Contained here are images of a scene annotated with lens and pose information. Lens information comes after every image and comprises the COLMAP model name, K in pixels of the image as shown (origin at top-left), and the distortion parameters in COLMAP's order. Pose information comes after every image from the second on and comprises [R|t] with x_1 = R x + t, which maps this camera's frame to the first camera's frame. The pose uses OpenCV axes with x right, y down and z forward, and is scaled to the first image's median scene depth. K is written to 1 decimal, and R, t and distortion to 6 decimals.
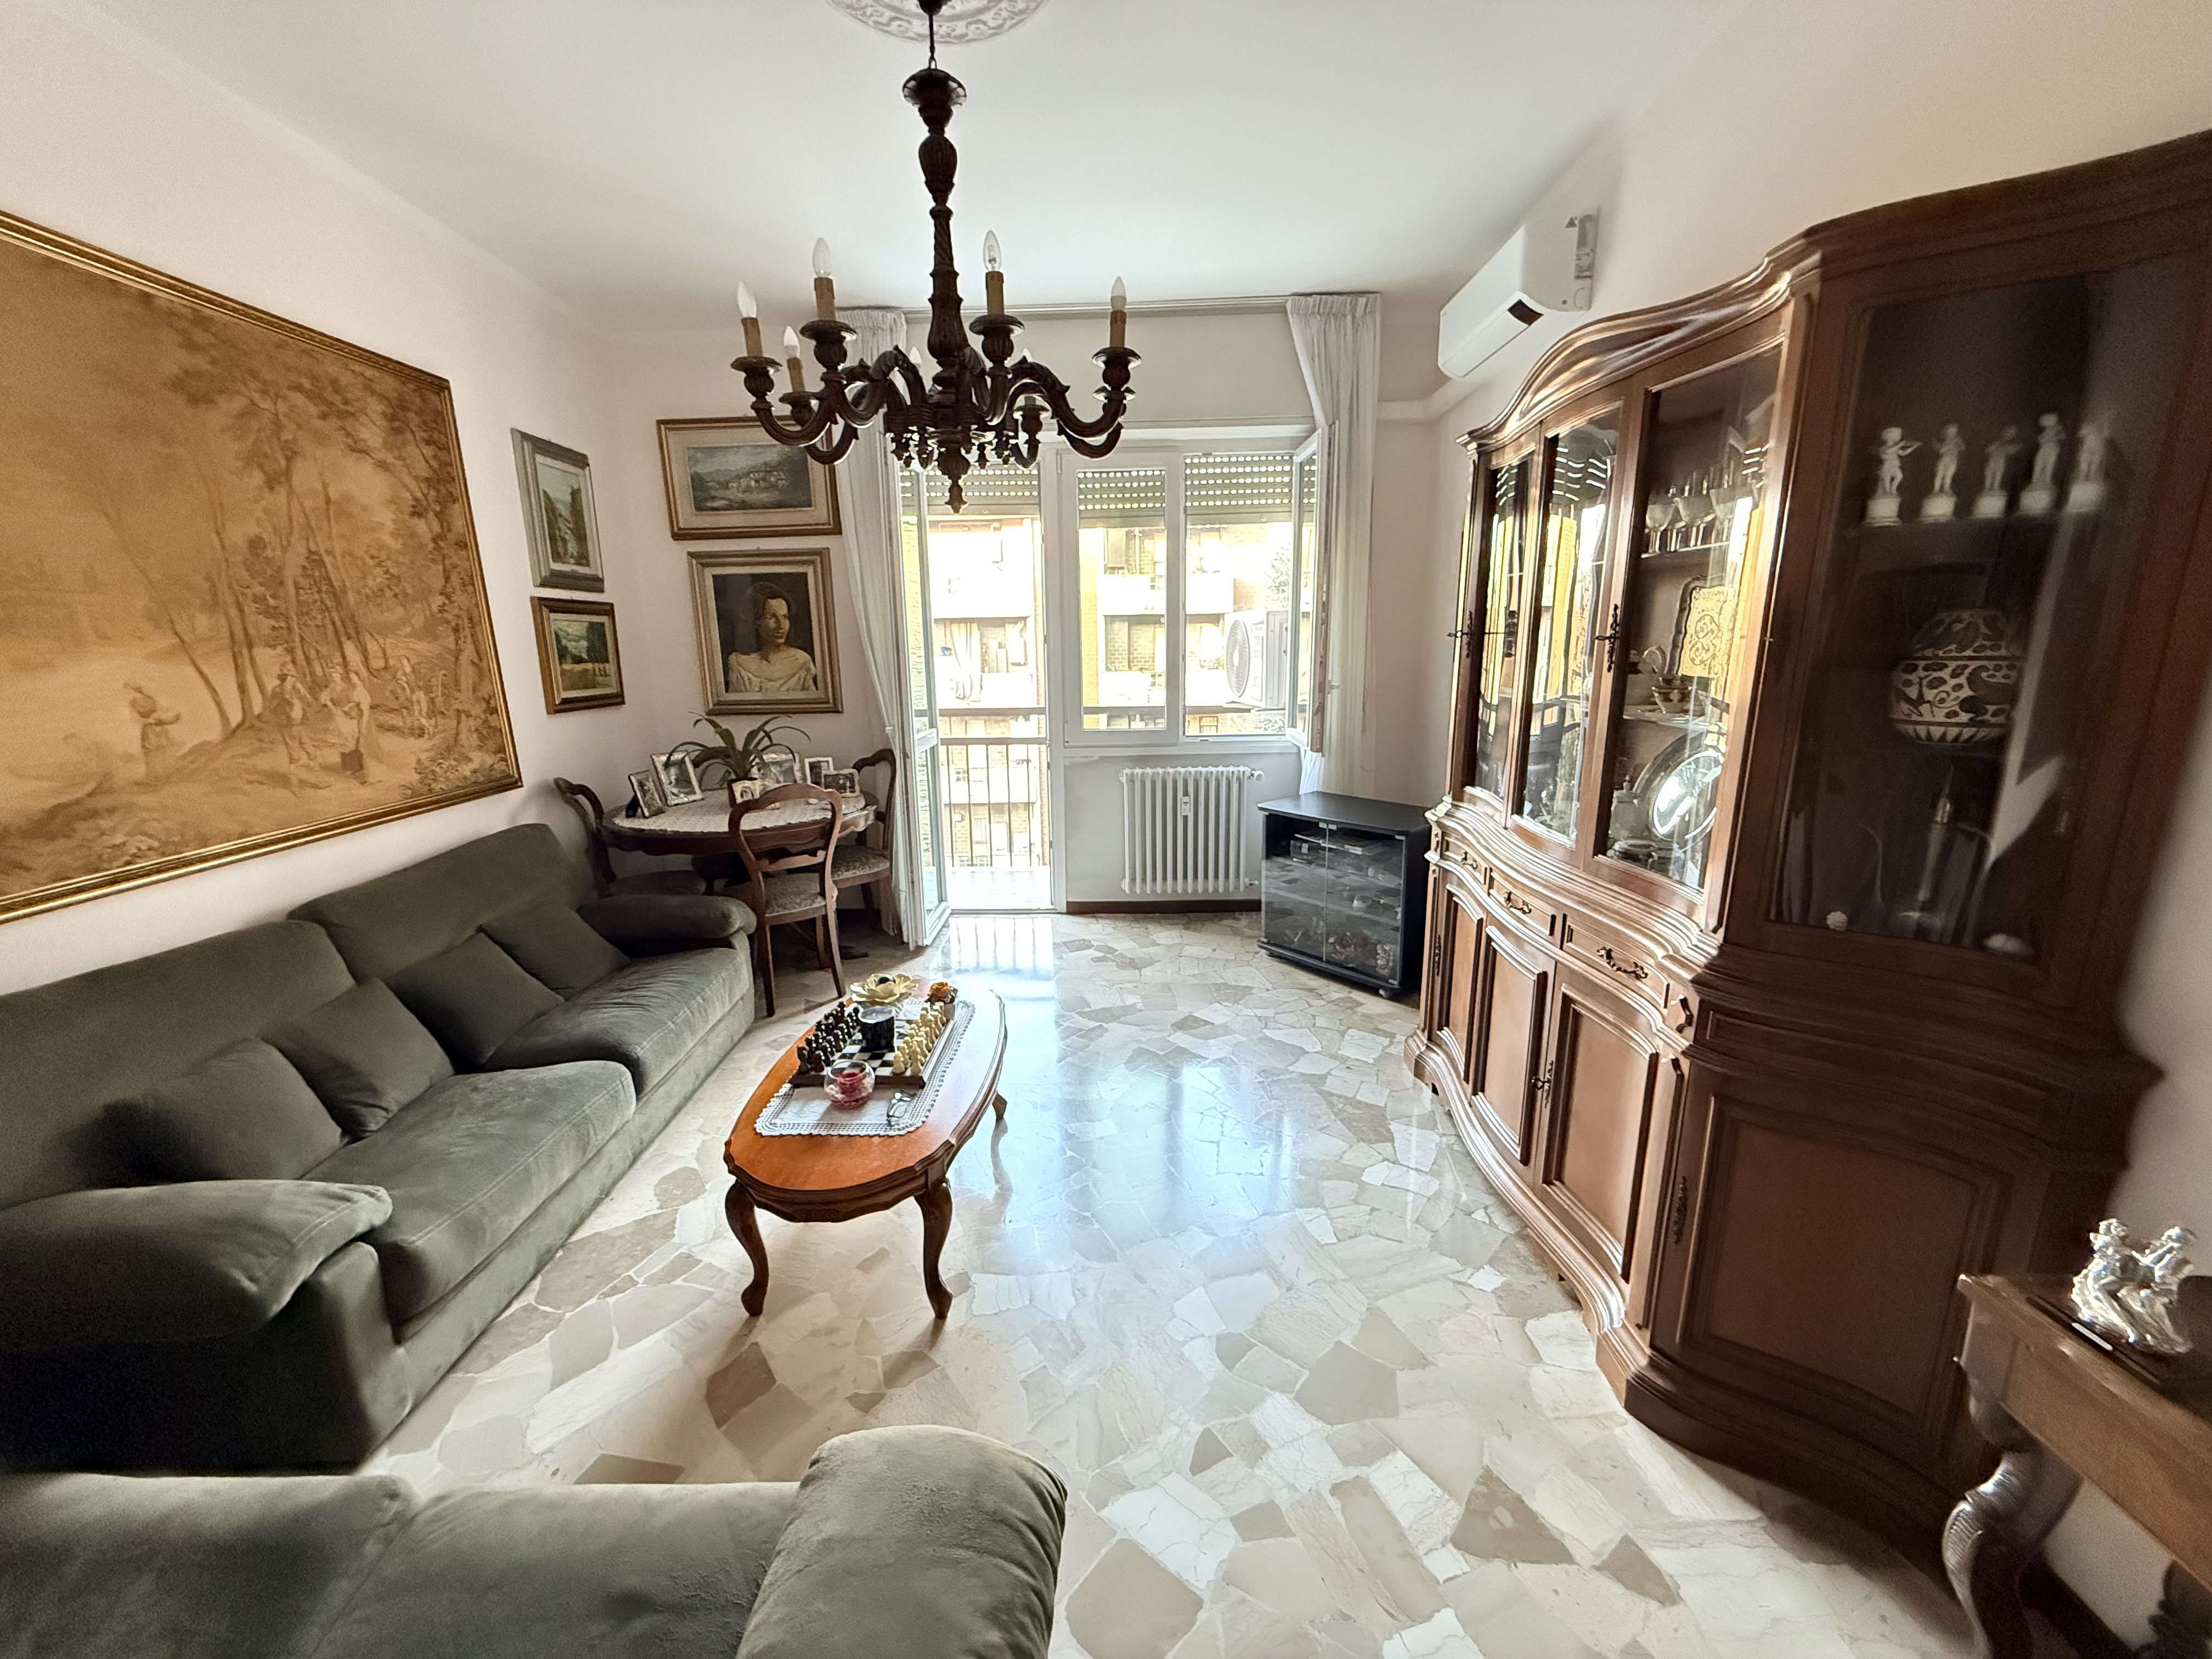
lens RADIAL K [[883.2, 0, 1100.5], [0, 883.2, 829.3], [0, 0, 1]] dist [0.001859, -0.000645]
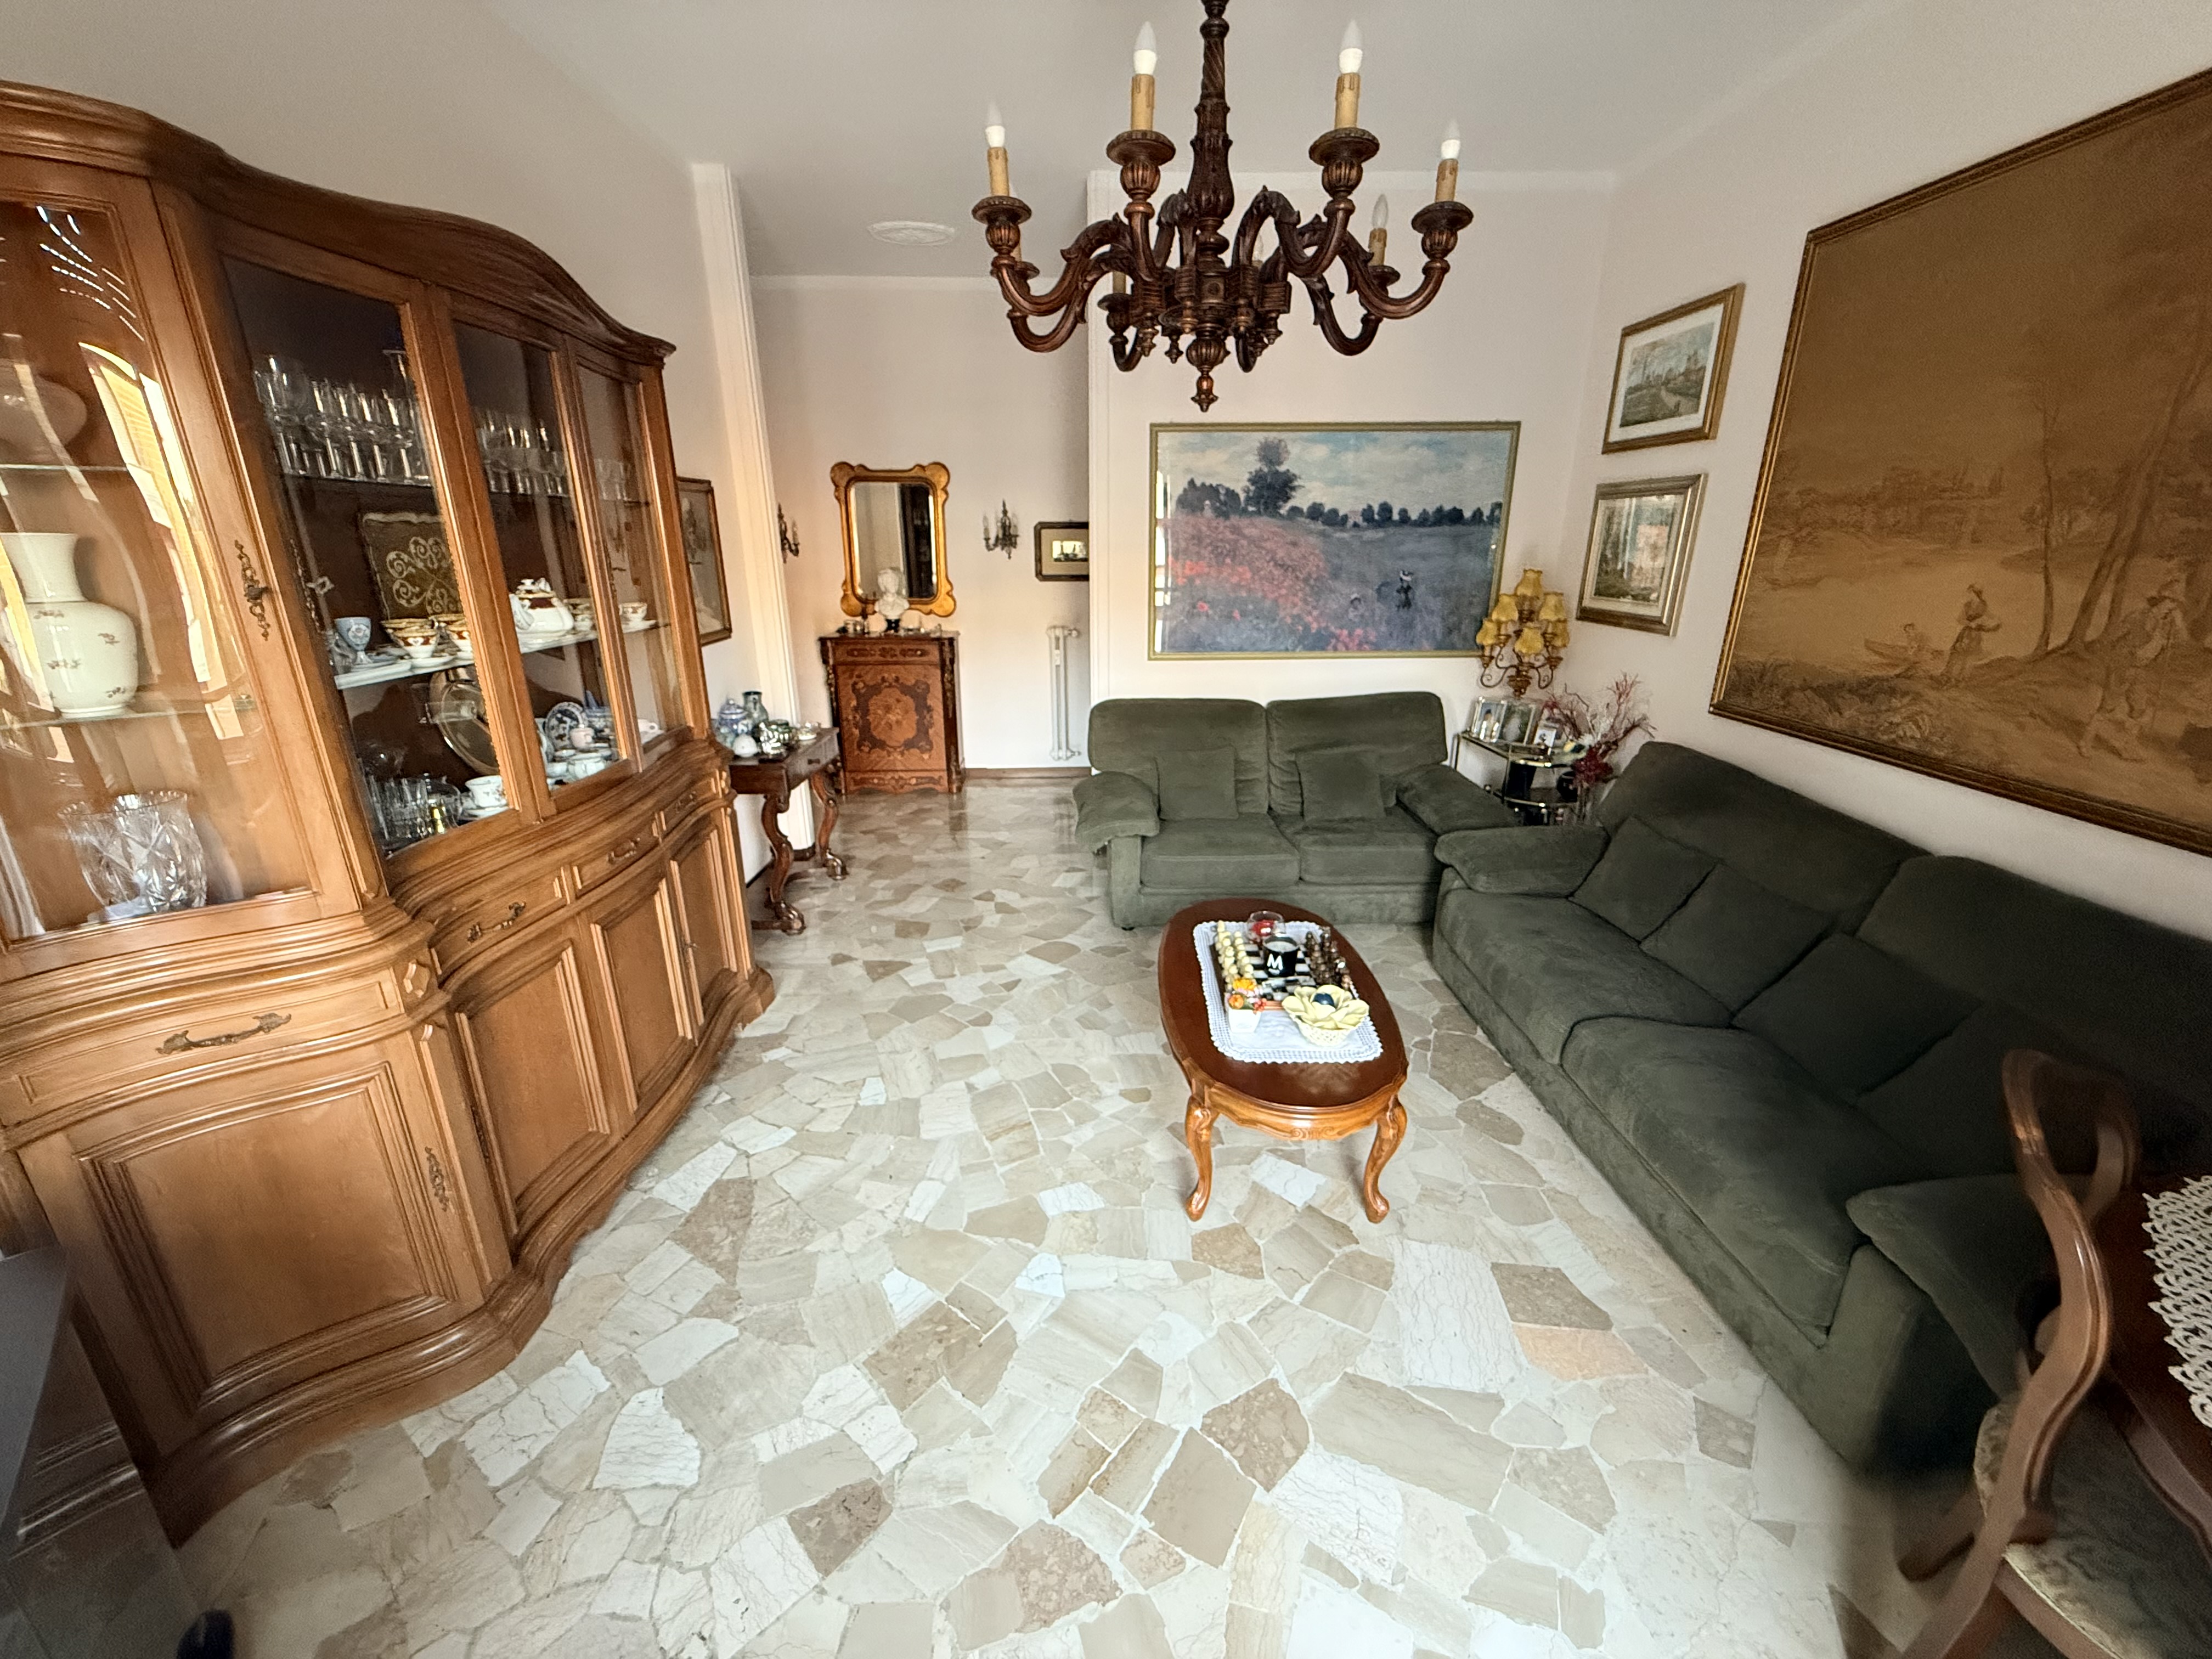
lens RADIAL K [[883.2, 0, 1098.6], [0, 883.2, 830.8], [0, 0, 1]] dist [0.001859, -0.000645]
pose [[-0.999426, 0.029103, -0.017342, -0.033525], [0.015943, 0.855705, 0.517219, -0.412163], [0.029892, 0.516646, -0.855677, 1.748396]]
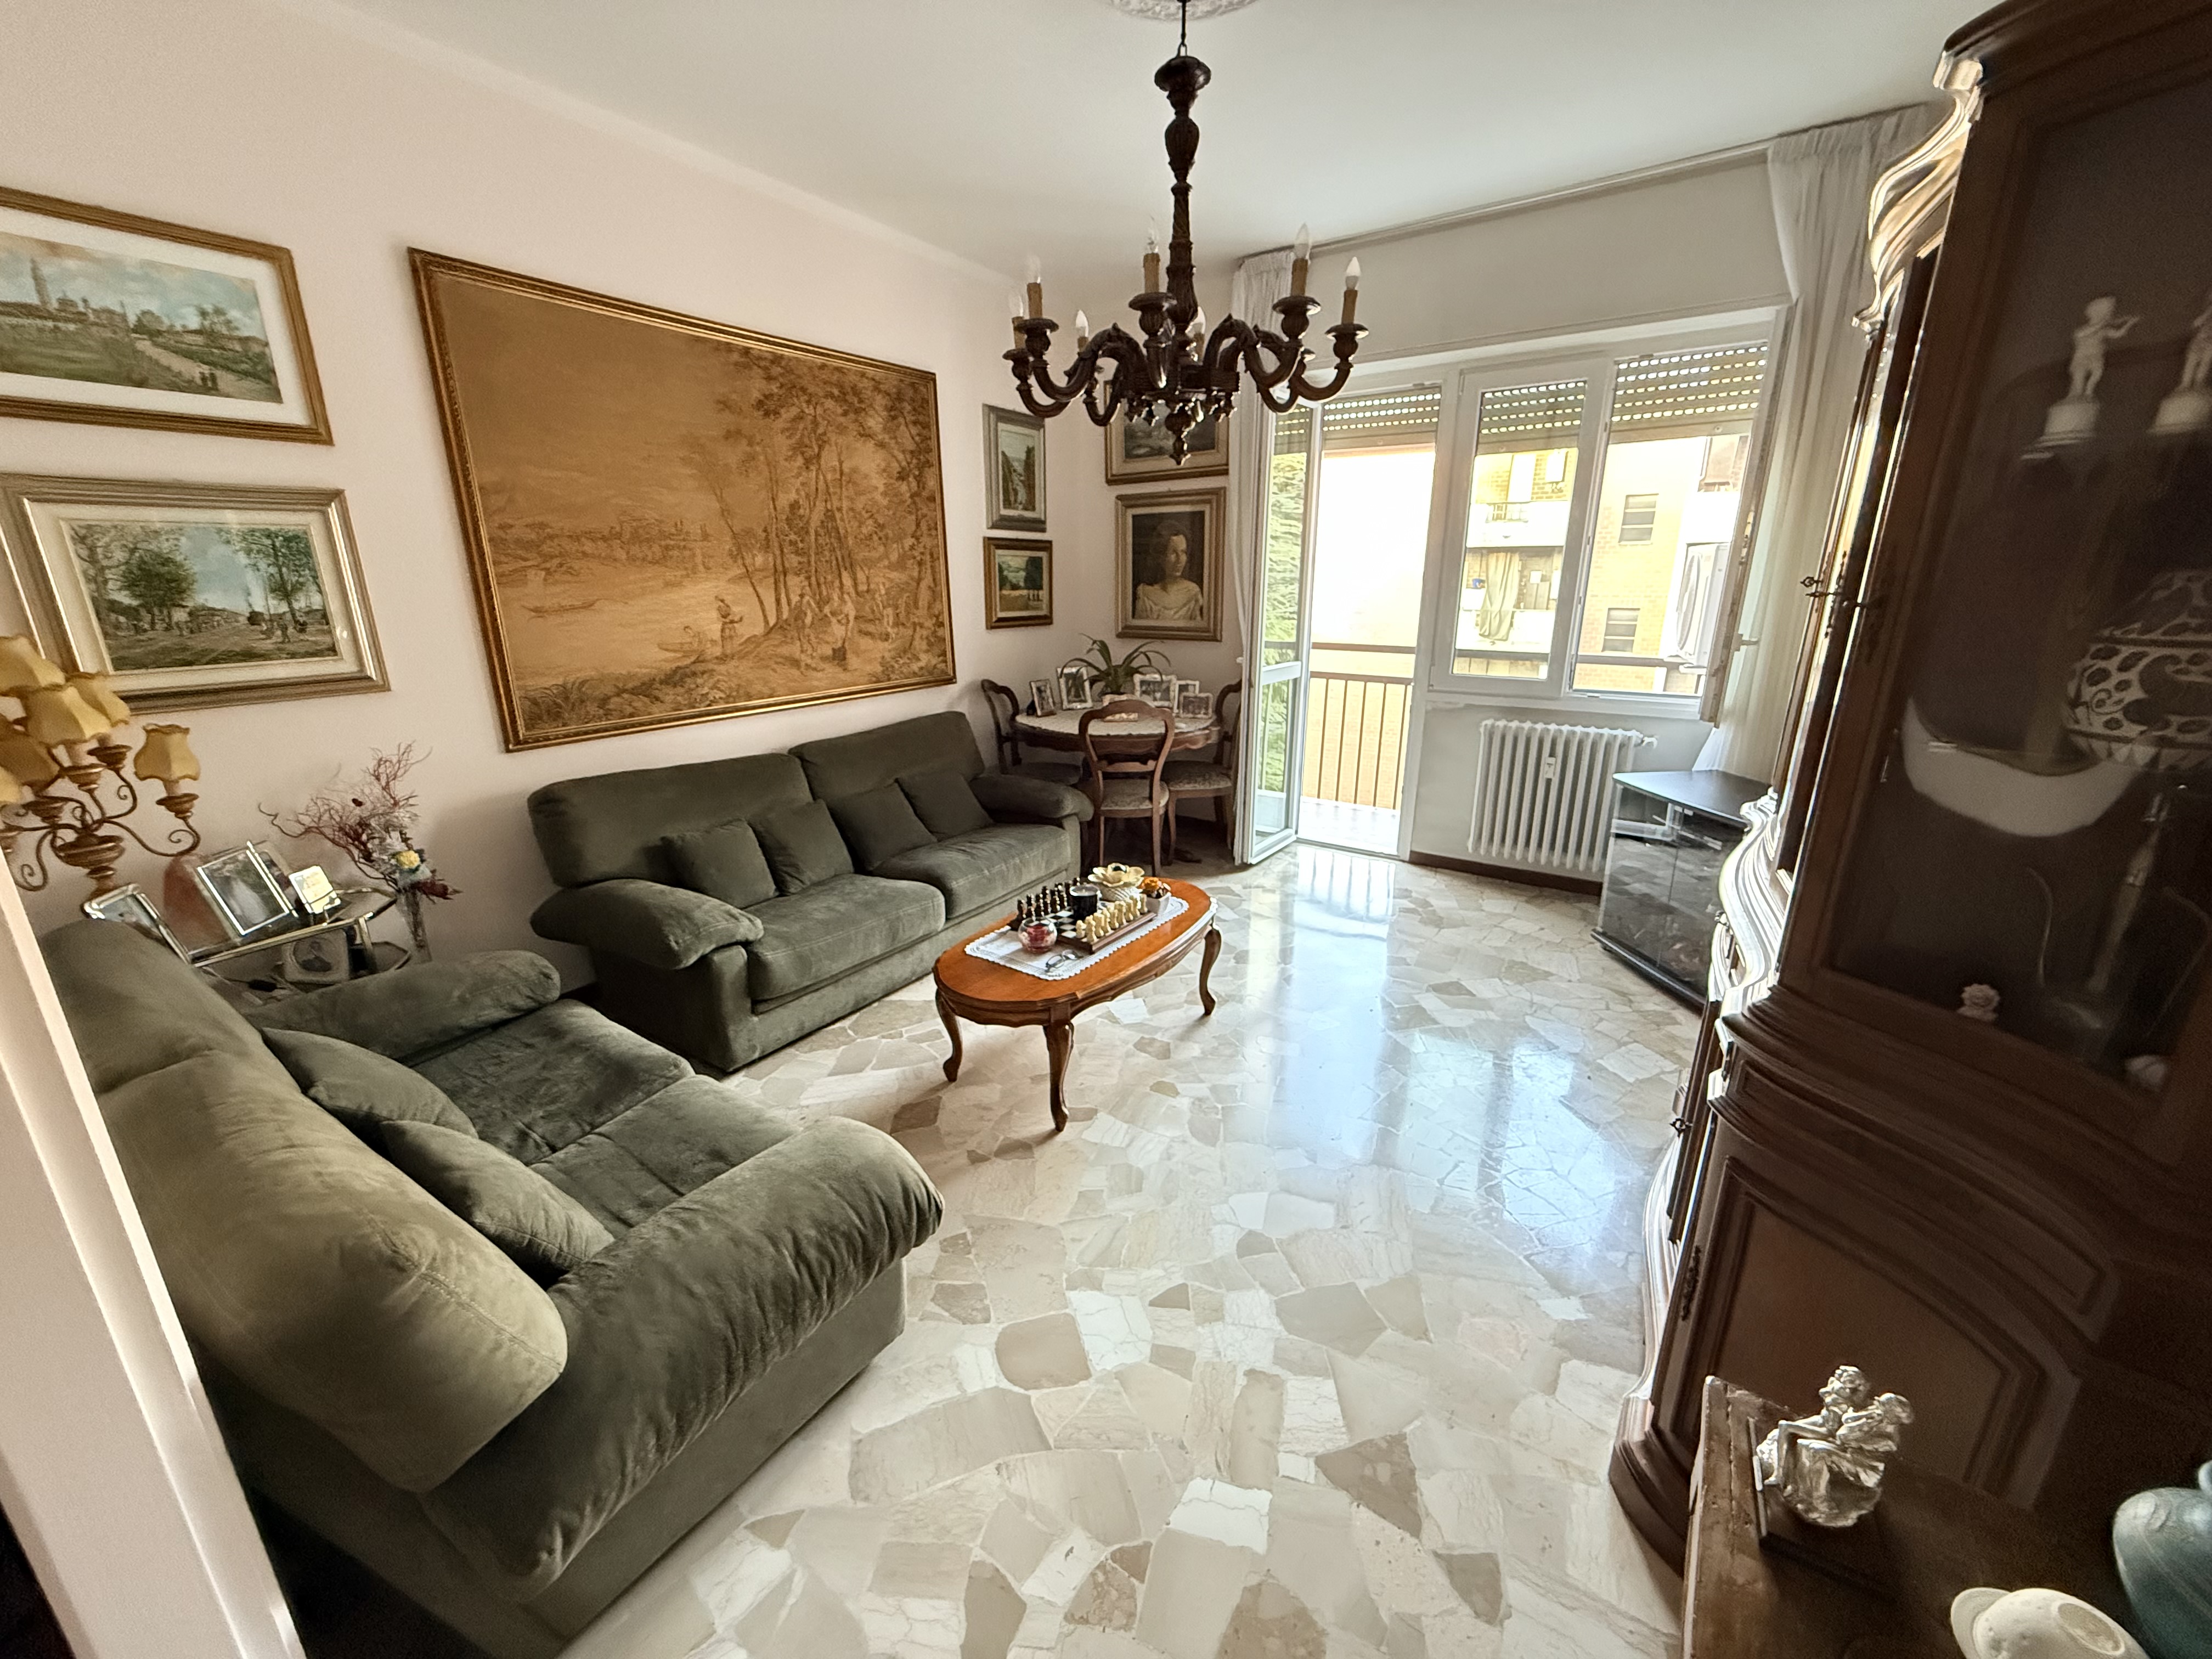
lens RADIAL K [[883.2, 0, 1098.6], [0, 883.2, 829.4], [0, 0, 1]] dist [0.001859, -0.000645]
pose [[0.828319, 0.170449, -0.533700, 0.389421], [-0.129601, 0.985054, 0.113455, -0.013928], [0.545061, -0.024809, 0.838029, -0.006708]]
